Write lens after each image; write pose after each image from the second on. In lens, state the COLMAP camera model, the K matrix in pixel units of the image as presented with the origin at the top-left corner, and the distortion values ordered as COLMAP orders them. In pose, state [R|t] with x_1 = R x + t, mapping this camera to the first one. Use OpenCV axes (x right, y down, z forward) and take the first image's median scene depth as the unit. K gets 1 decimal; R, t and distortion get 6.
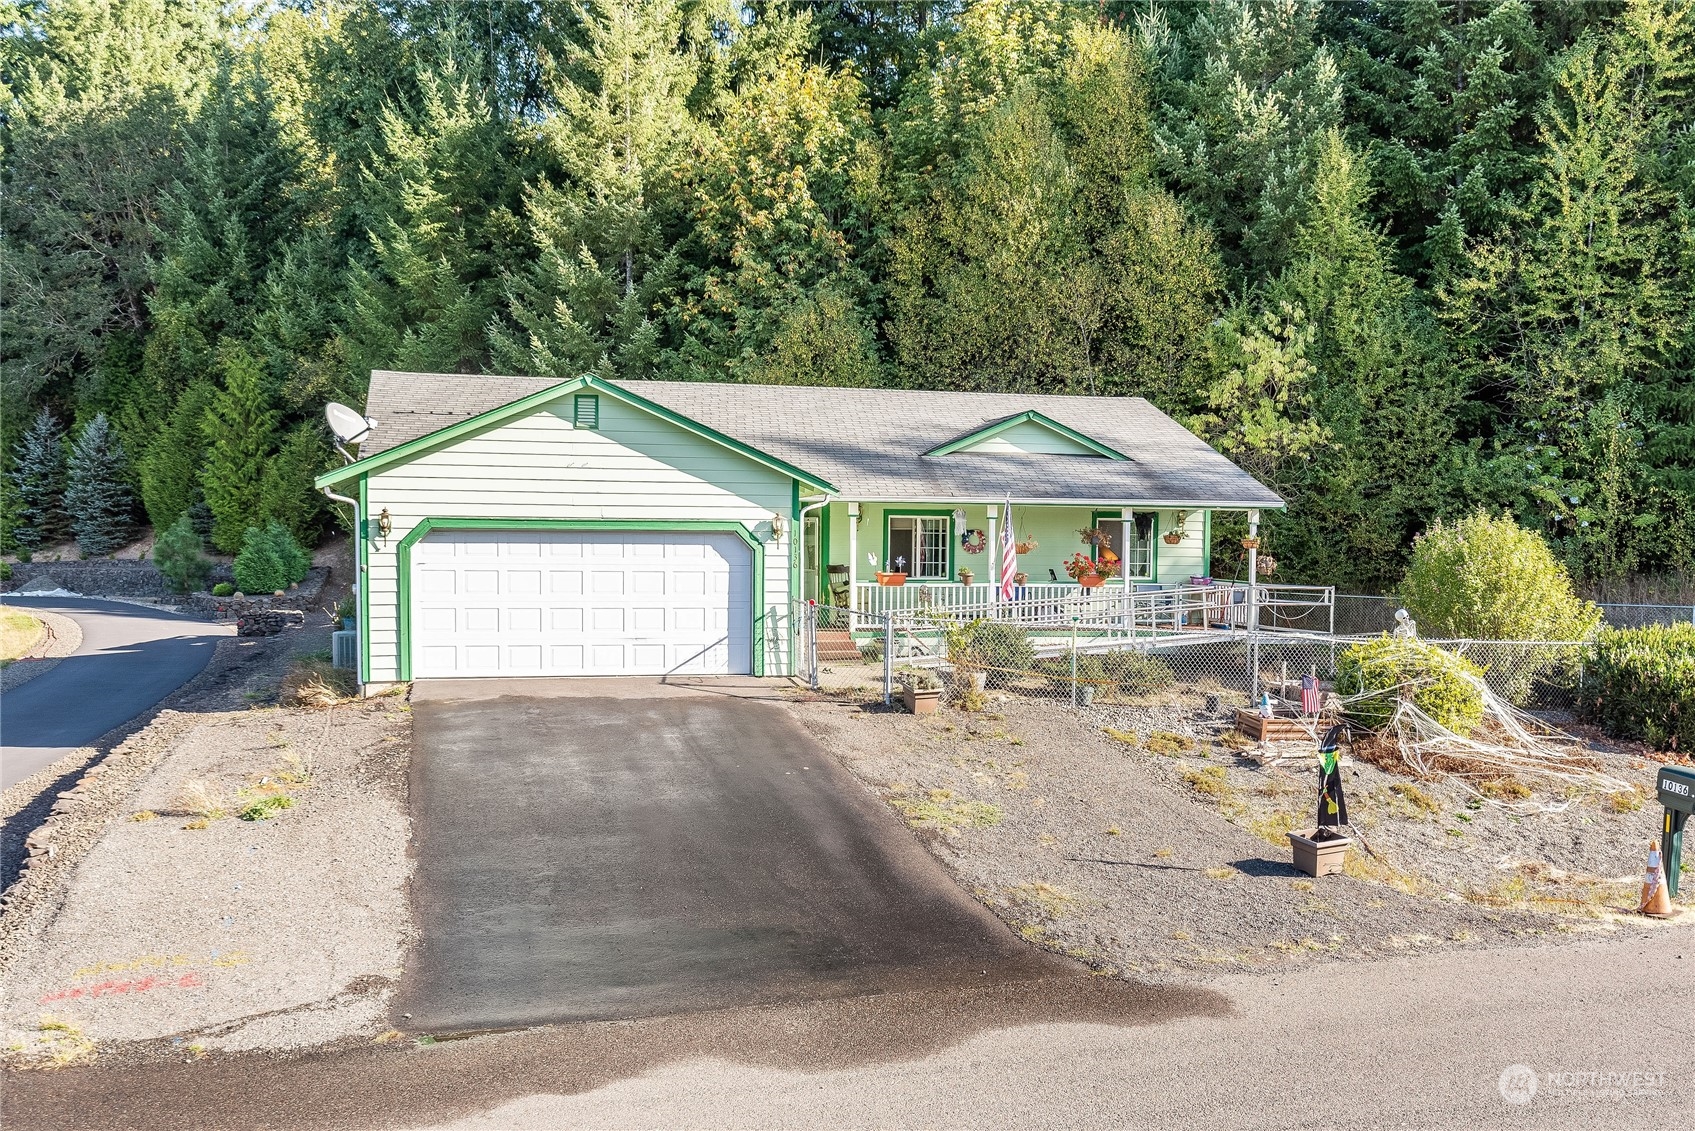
lens RADIAL K [[1456.2, 0, 848.7], [0, 1456.2, 563.7], [0, 0, 1]] dist [-0.011399, 0.016092]
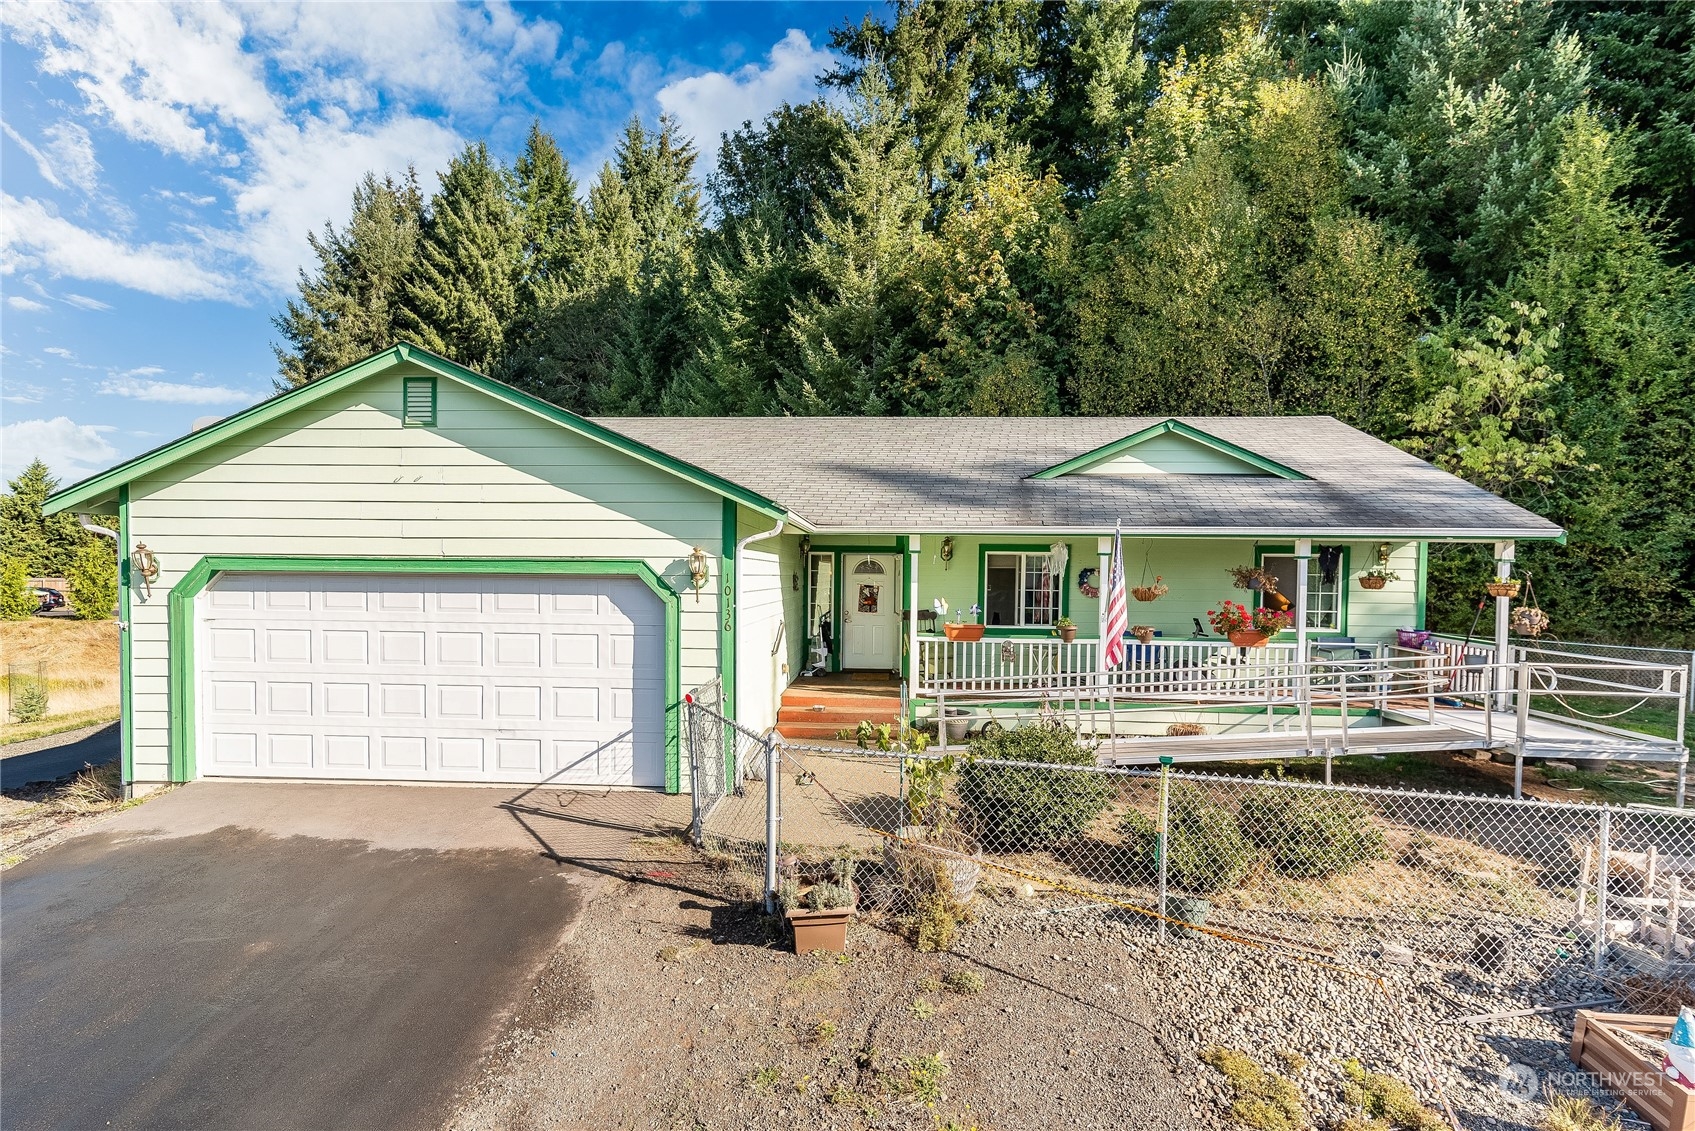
lens RADIAL K [[858.1, 0, 841.8], [0, 858.1, 586.9], [0, 0, 1]] dist [0.006250, -0.000079]
pose [[0.950261, 0.008024, -0.311352, 0.077338], [-0.006518, 0.999961, 0.005878, -0.011466], [0.311387, -0.003556, 0.950277, 0.378364]]
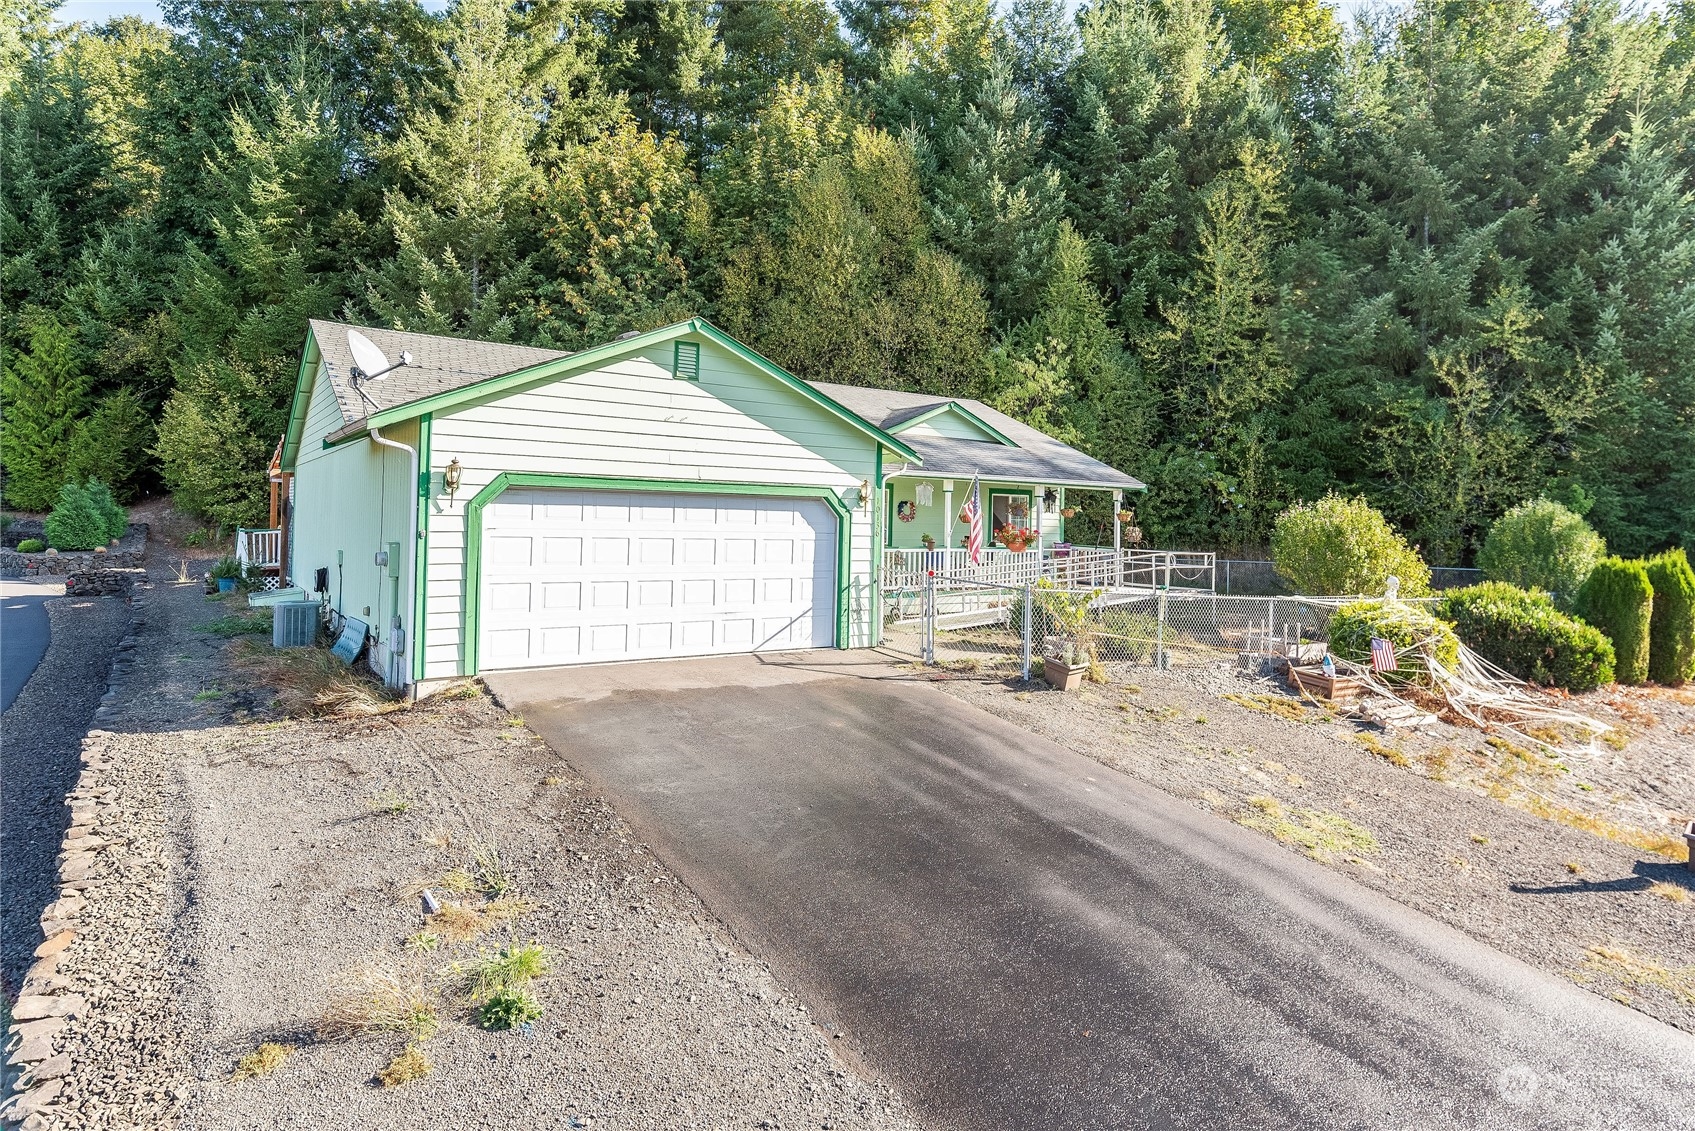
lens RADIAL K [[948.4, 0, 883.0], [0, 948.4, 473.8], [0, 0, 1]] dist [0.002584, -0.002458]
pose [[0.933319, 0.031033, 0.357705, -0.153887], [-0.011404, 0.998317, -0.056855, -0.001646], [-0.358868, 0.048985, 0.932102, 0.232831]]
